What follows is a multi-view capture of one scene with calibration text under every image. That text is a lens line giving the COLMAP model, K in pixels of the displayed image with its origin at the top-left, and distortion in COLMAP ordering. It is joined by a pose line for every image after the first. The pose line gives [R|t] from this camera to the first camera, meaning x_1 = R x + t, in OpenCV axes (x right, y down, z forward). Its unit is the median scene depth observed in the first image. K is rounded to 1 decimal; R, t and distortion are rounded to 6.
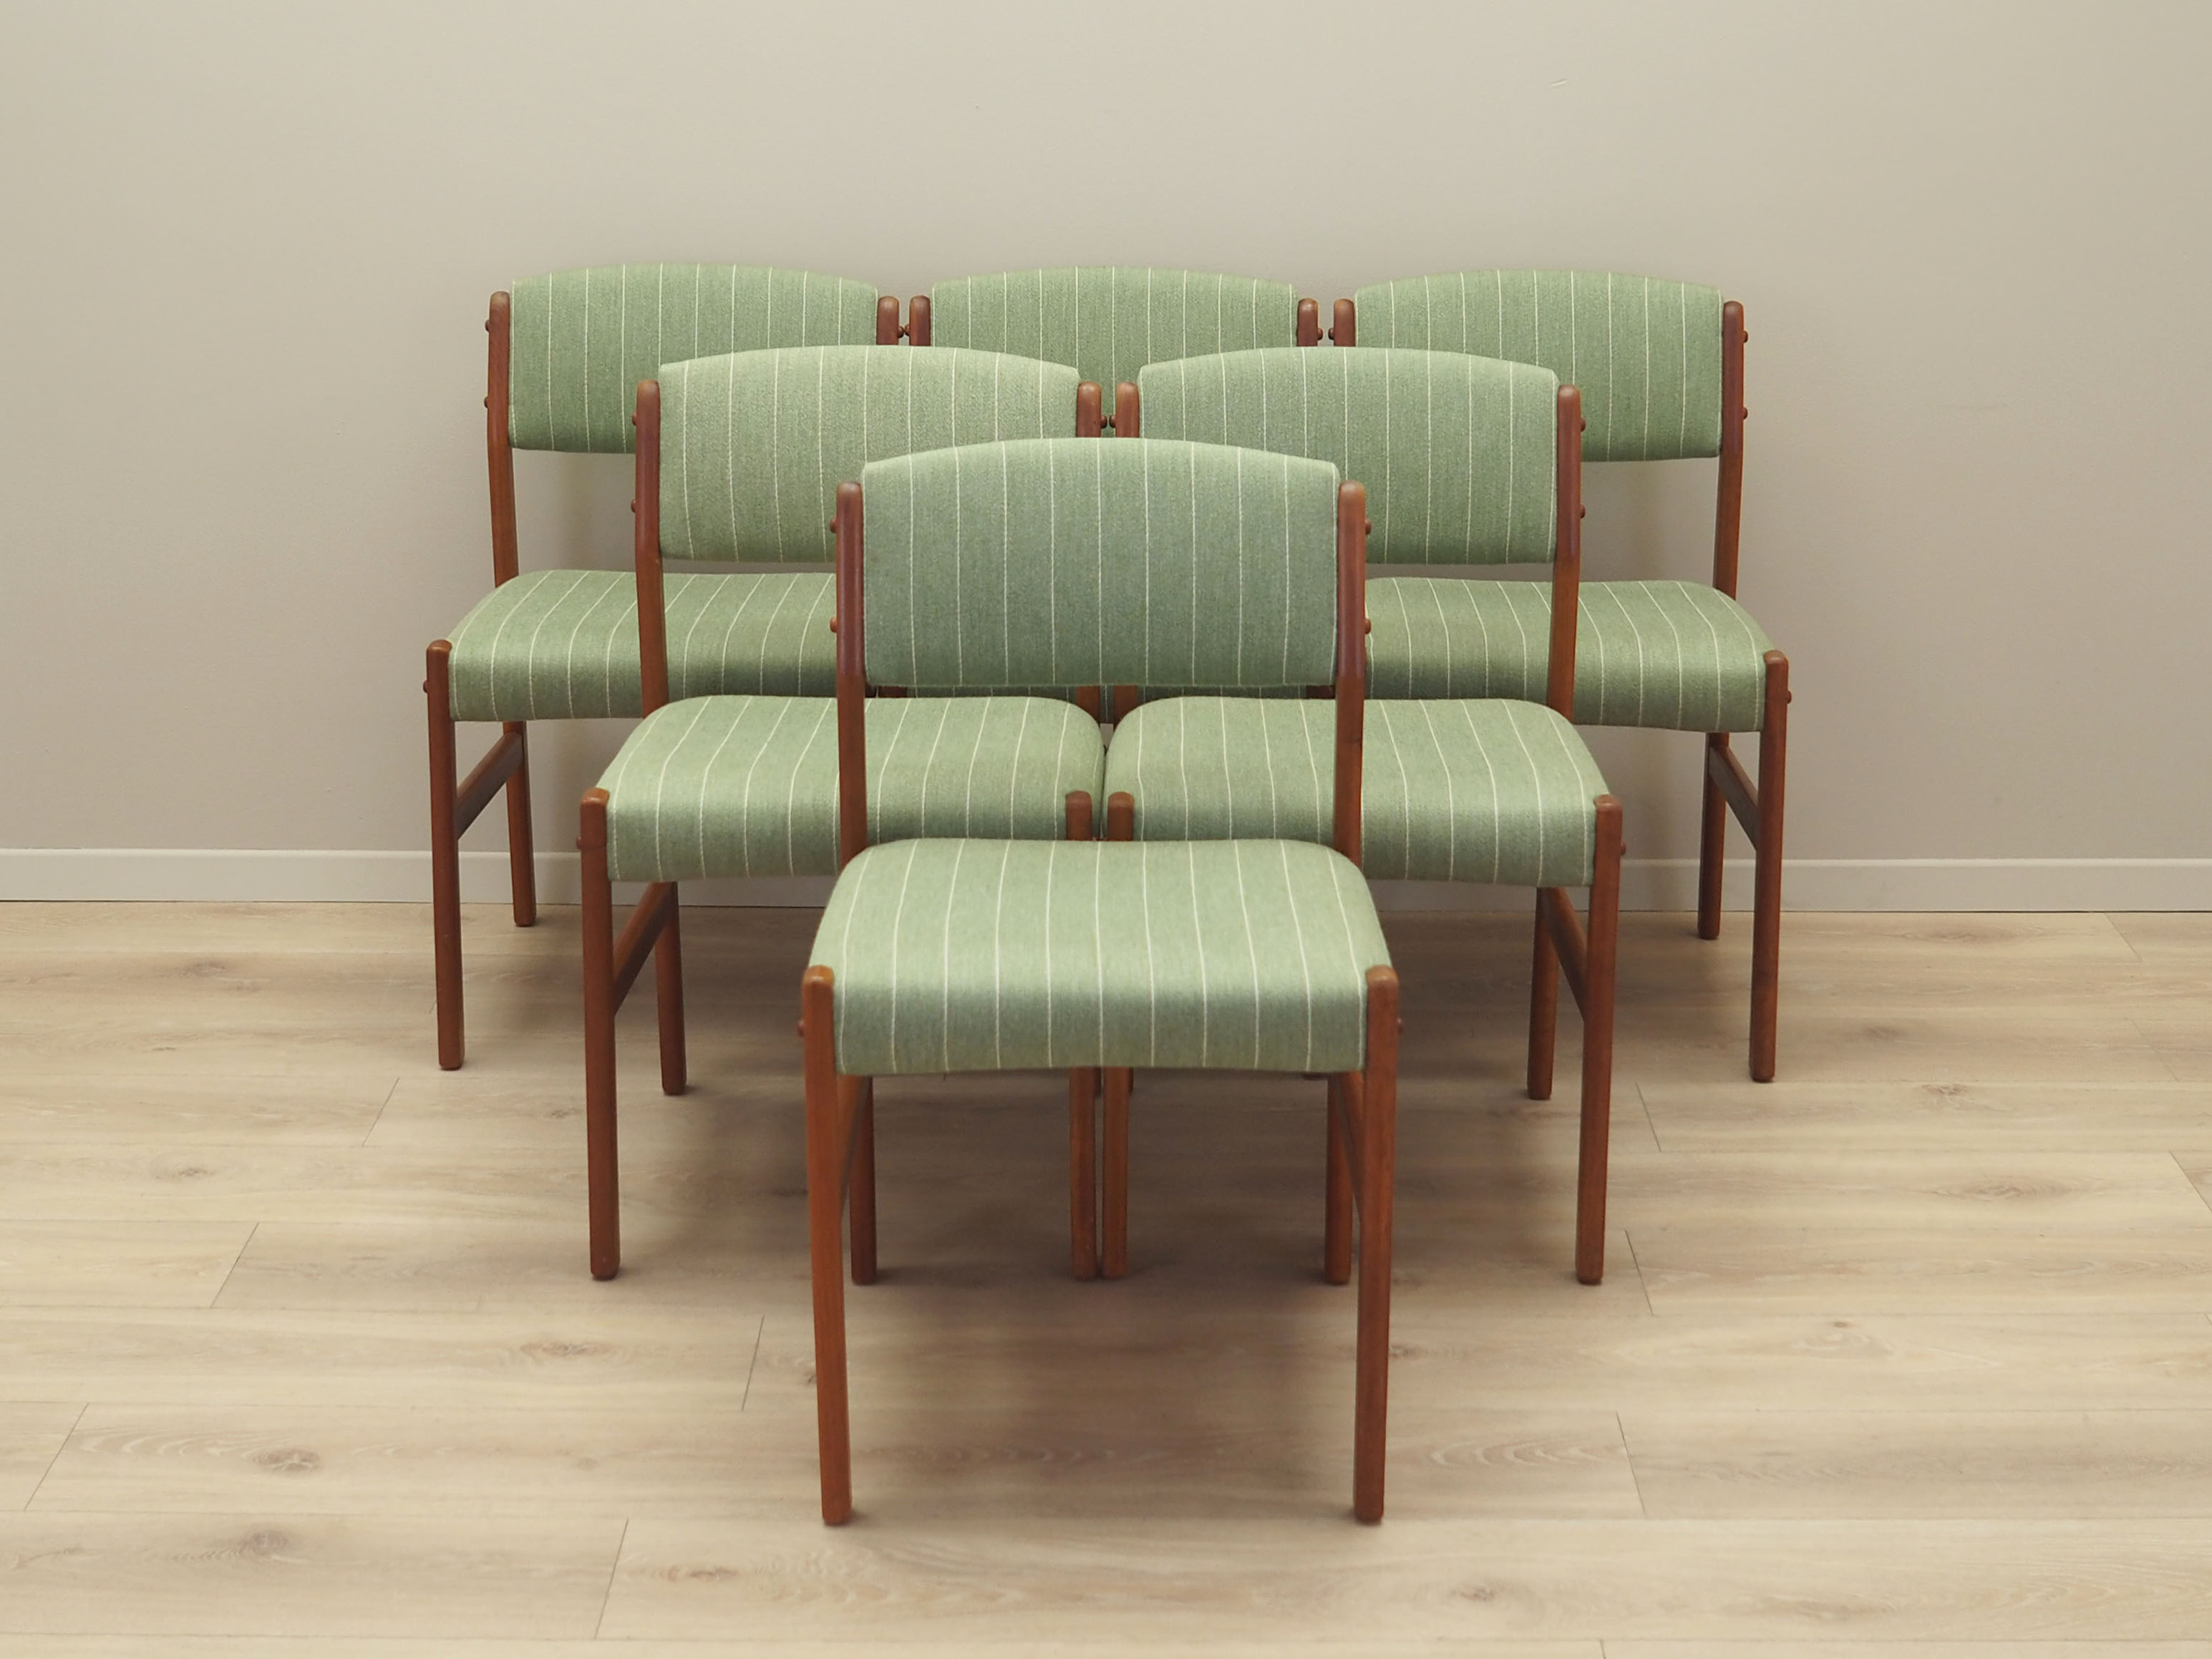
lens RADIAL K [[3970.7, 0, 1146.3], [0, 3970.7, 778.0], [0, 0, 1]] dist [-0.014241, 0.011288]
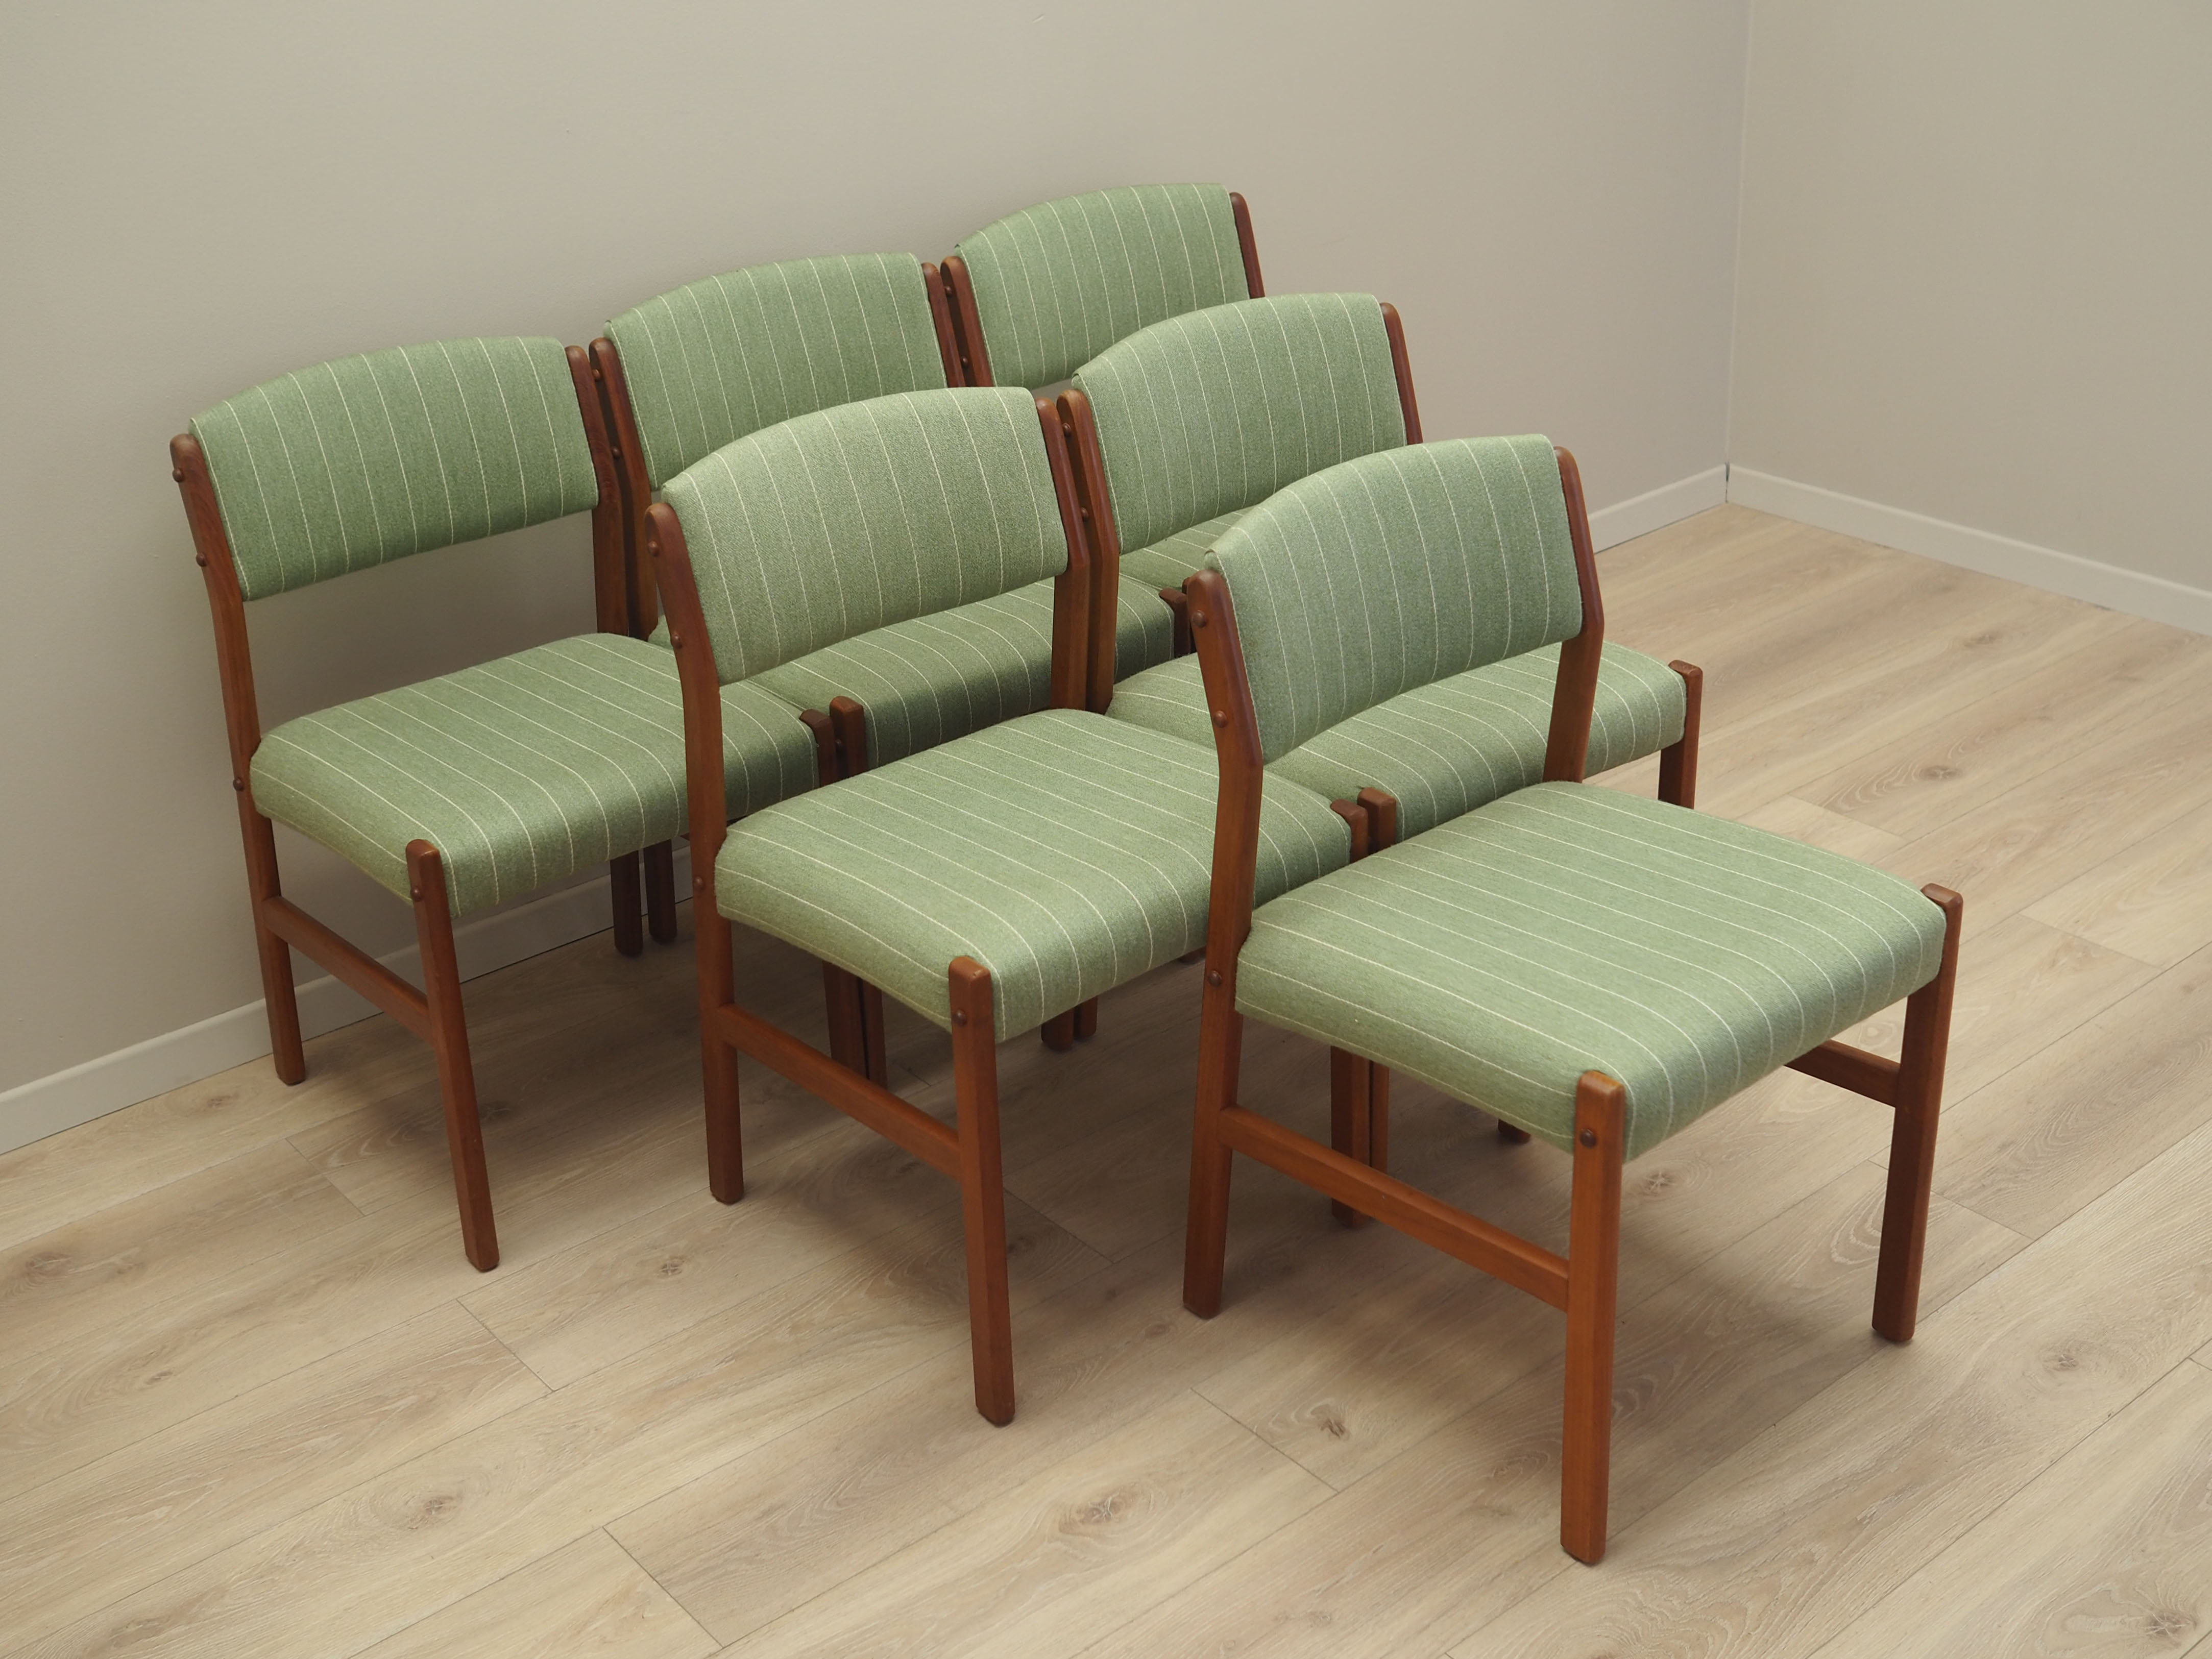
lens RADIAL K [[2740.2, 0, 1204.3], [0, 2740.2, 839.8], [0, 0, 1]] dist [-0.016388, -0.021146]
pose [[0.752306, -0.317338, 0.577349, -0.439594], [0.215601, 0.946679, 0.239404, -0.158460], [-0.622537, -0.055628, 0.780611, 0.449060]]
